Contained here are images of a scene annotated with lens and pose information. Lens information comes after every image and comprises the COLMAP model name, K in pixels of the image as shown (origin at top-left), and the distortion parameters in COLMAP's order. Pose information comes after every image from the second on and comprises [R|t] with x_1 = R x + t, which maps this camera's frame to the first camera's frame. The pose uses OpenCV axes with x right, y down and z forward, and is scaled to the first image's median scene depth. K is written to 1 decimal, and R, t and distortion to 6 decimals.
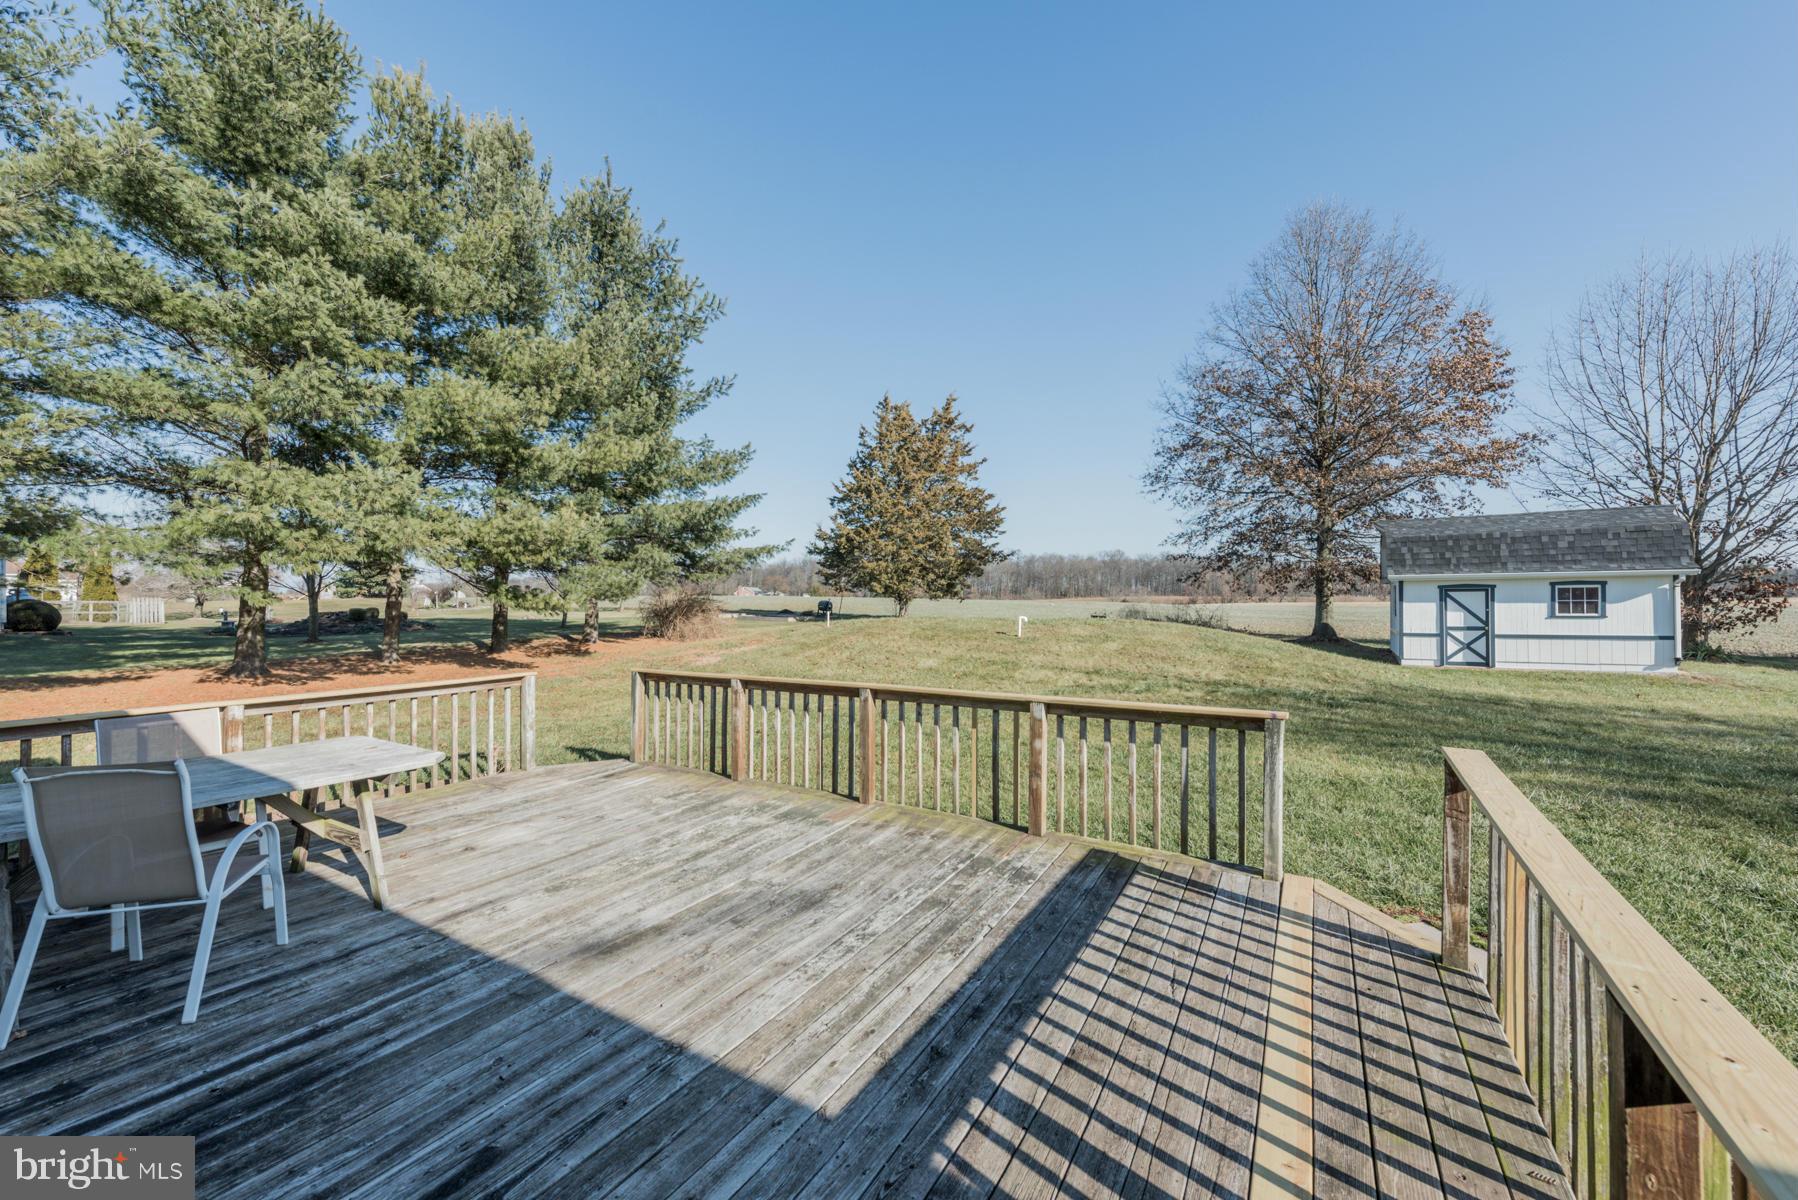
lens RADIAL K [[690.9, 0, 899.0], [0, 690.9, 600.0], [0, 0, 1]] dist [0.001375, -0.000002]
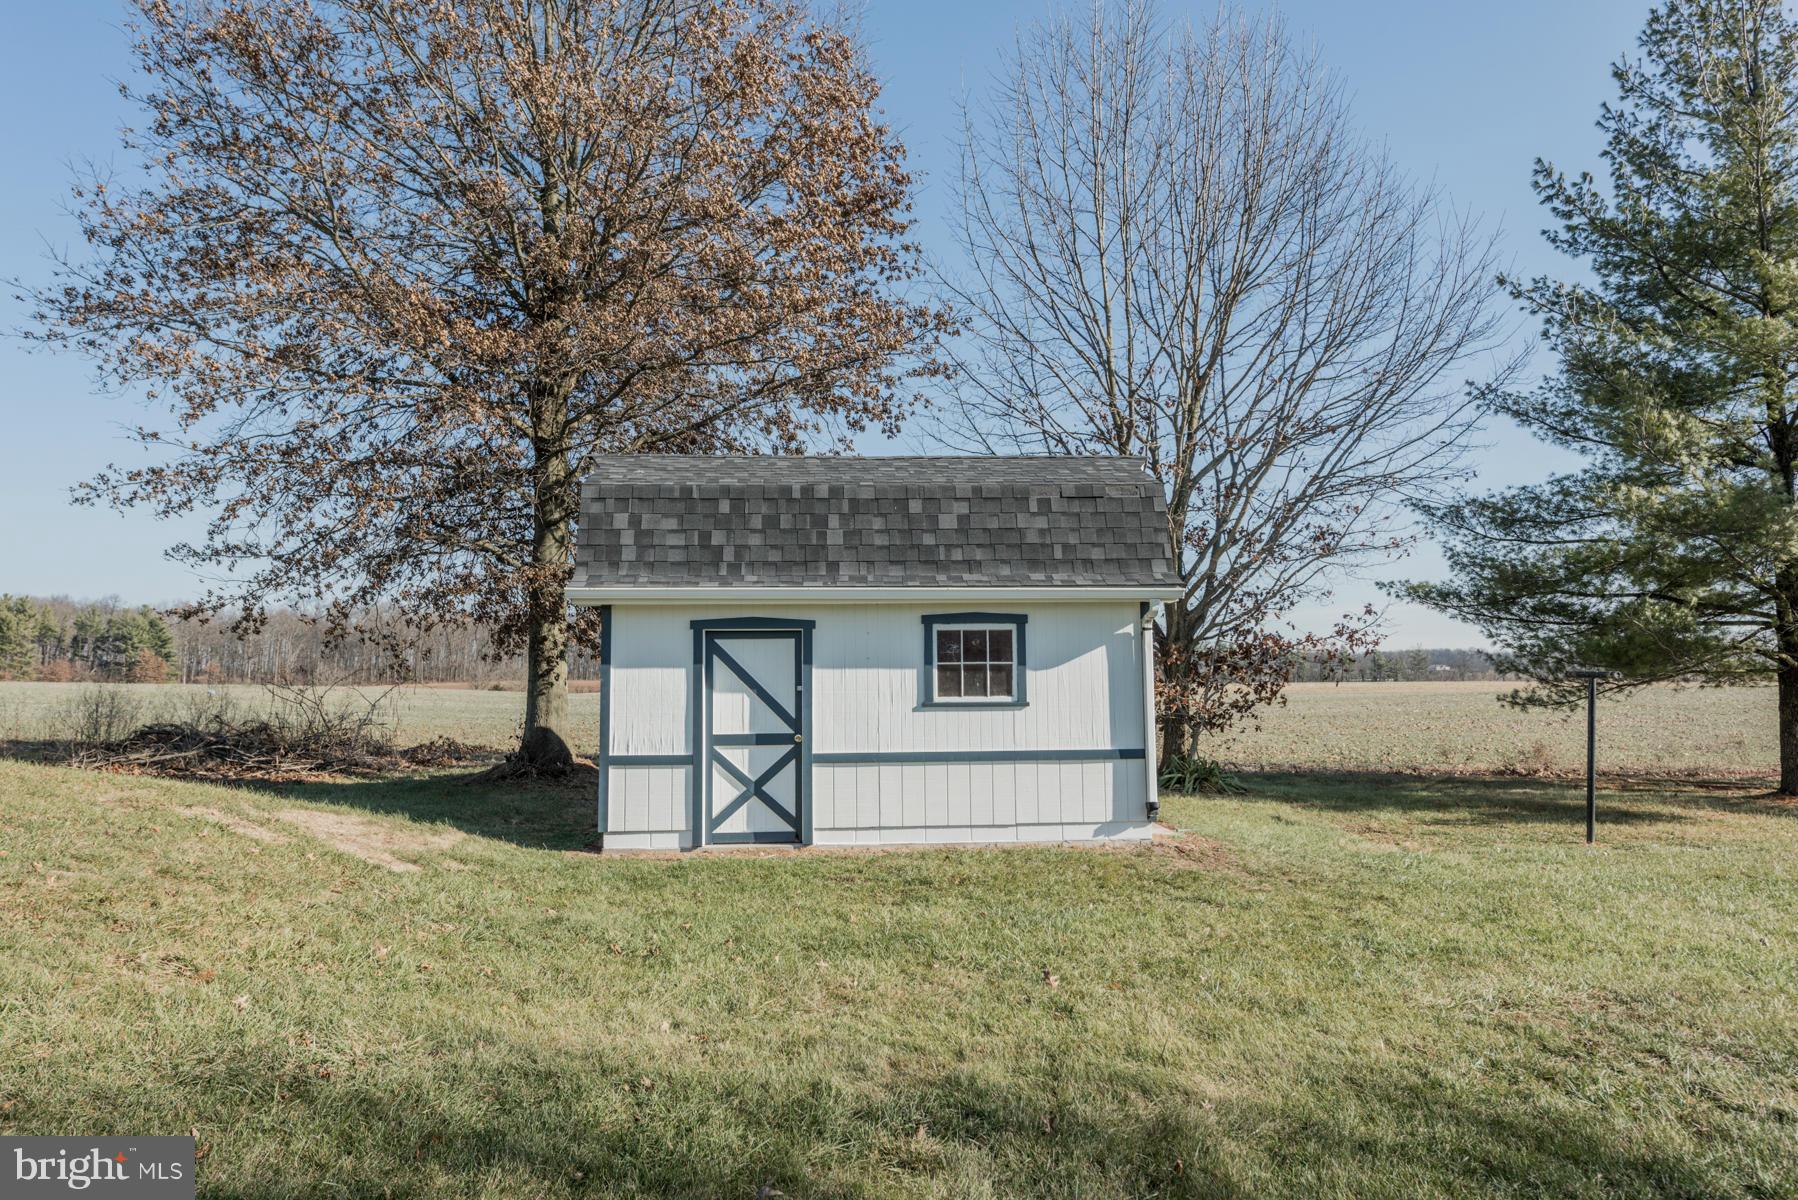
lens RADIAL K [[1071.4, 0, 899.0], [0, 1071.4, 600.0], [0, 0, 1]] dist [0.001179, -0.000068]
pose [[0.827379, 0.045612, 0.559788, 0.560565], [-0.000444, 0.996750, -0.080560, 0.013086], [-0.561643, 0.066405, 0.824710, 0.483198]]
